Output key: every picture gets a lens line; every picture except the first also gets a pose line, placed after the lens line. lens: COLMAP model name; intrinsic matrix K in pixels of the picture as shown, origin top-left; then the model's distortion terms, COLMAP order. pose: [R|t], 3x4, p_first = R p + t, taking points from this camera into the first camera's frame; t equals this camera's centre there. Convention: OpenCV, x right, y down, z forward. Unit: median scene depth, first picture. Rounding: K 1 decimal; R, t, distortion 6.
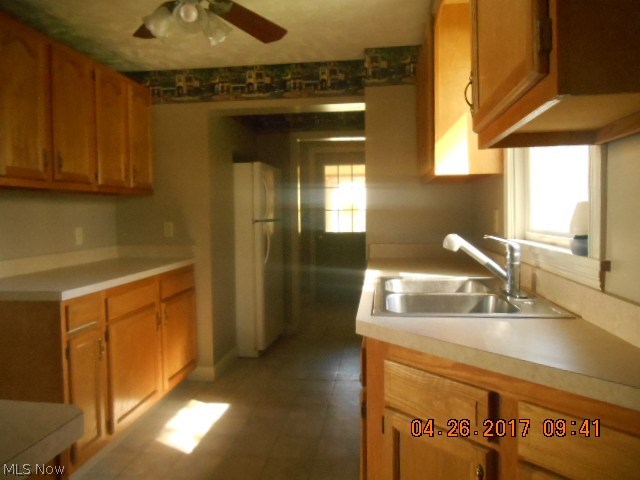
lens RADIAL K [[486.6, 0, 320.0], [0, 486.6, 240.0], [0, 0, 1]] dist [-0.030528, 0.006815]
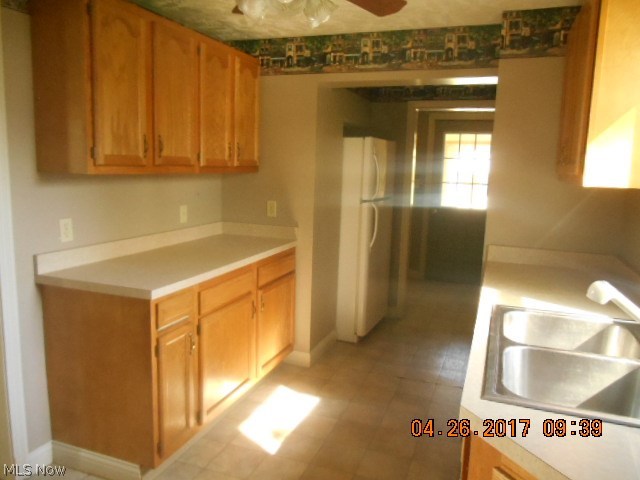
lens RADIAL K [[486.6, 0, 320.0], [0, 486.6, 240.0], [0, 0, 1]] dist [-0.030528, 0.006815]
pose [[0.971146, 0.077244, -0.225629, 0.003744], [-0.055238, 0.993221, 0.102275, -0.072135], [0.232000, -0.086861, 0.968830, 0.091777]]
